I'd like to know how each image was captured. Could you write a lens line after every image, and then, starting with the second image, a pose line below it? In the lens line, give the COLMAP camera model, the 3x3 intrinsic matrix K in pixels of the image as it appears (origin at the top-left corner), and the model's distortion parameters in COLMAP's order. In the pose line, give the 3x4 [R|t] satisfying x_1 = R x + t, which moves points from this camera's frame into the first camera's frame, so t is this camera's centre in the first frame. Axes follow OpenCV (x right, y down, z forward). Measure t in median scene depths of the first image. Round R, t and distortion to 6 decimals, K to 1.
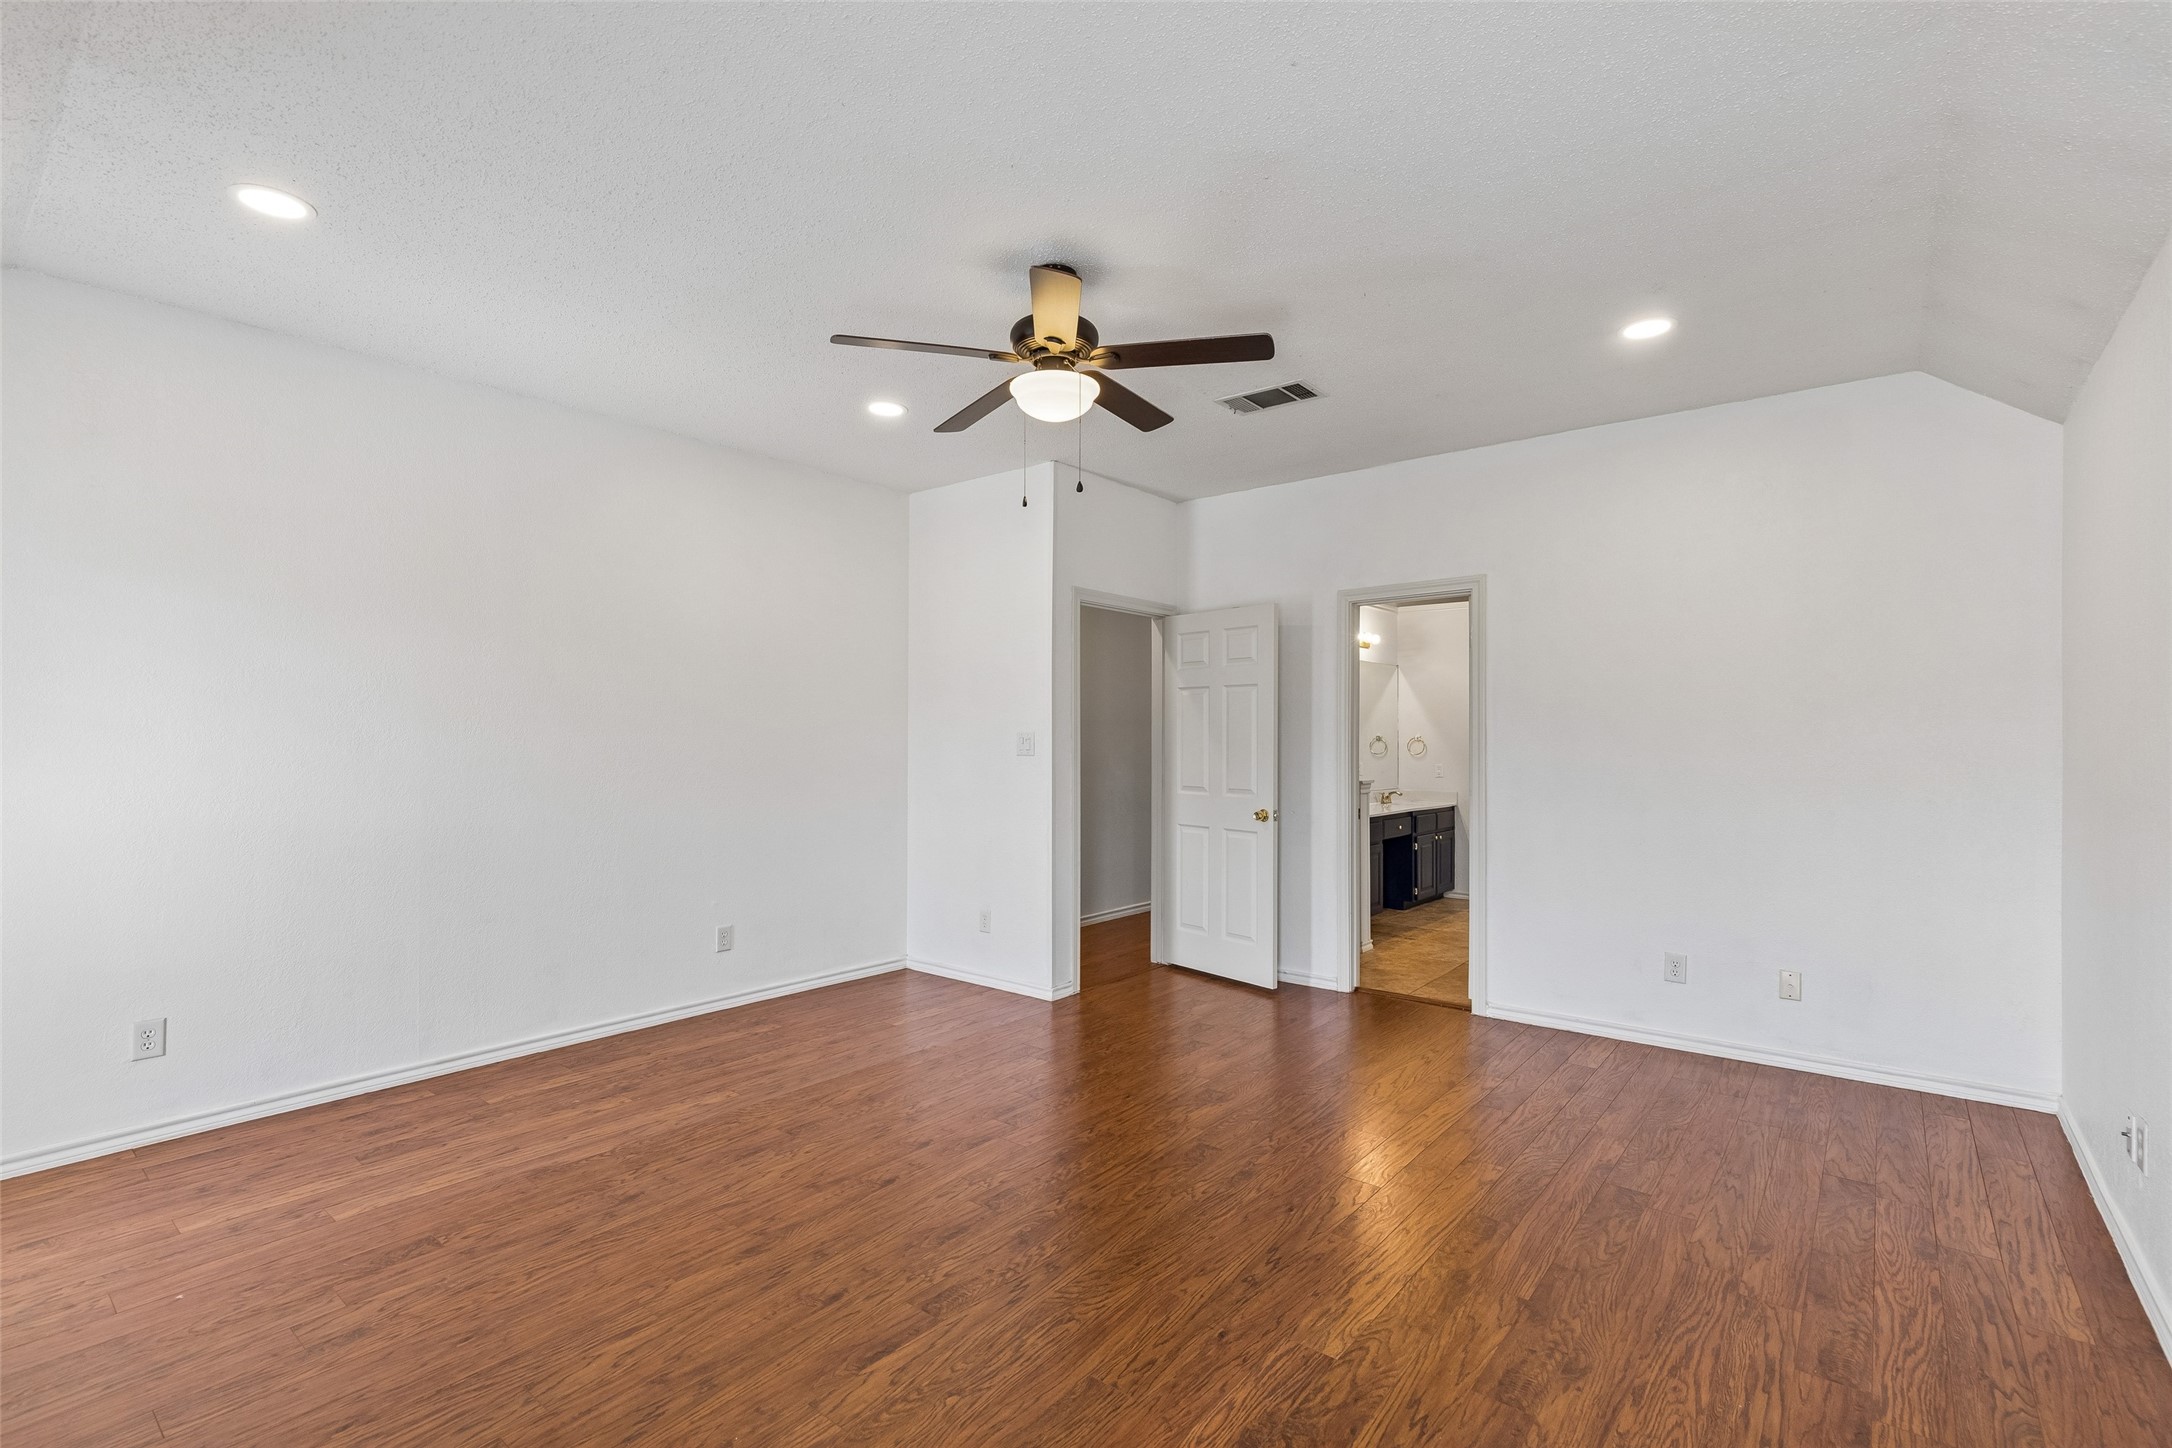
lens RADIAL K [[974.3, 0, 1086.5], [0, 974.3, 730.9], [0, 0, 1]] dist [0.012839, -0.000942]
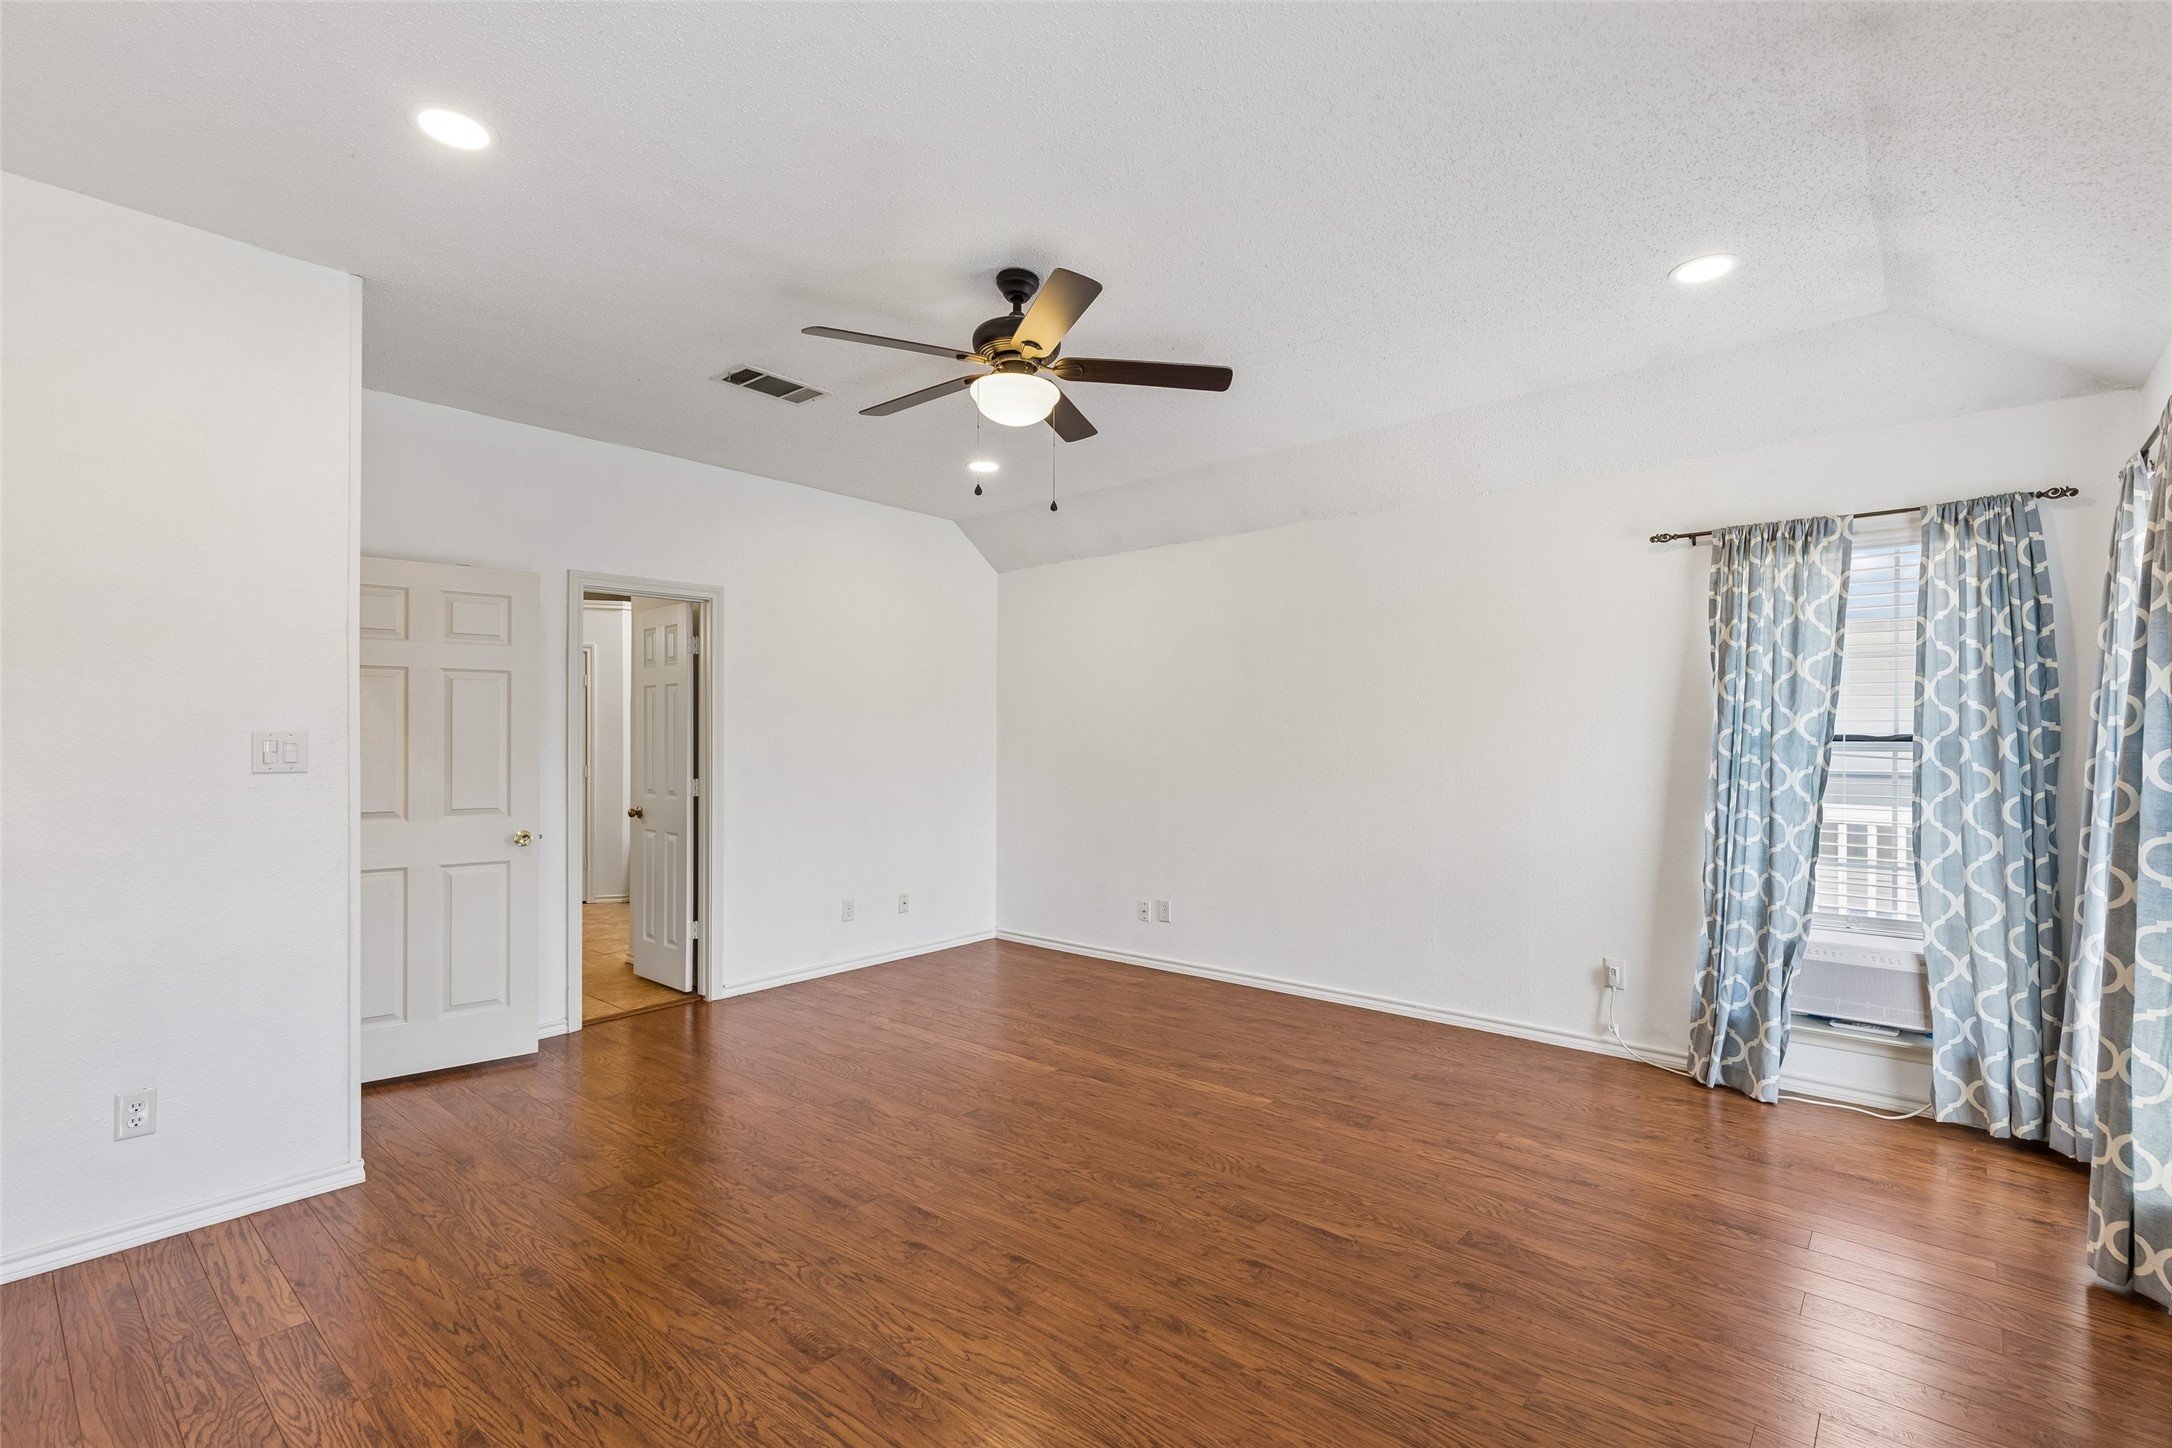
lens RADIAL K [[974.3, 0, 1086.5], [0, 974.3, 730.9], [0, 0, 1]] dist [0.012839, -0.000942]
pose [[0.043797, 0.005235, 0.999027, -1.055294], [-0.005138, 0.999974, -0.005014, 0.001532], [-0.999027, -0.004914, 0.043823, 0.899434]]
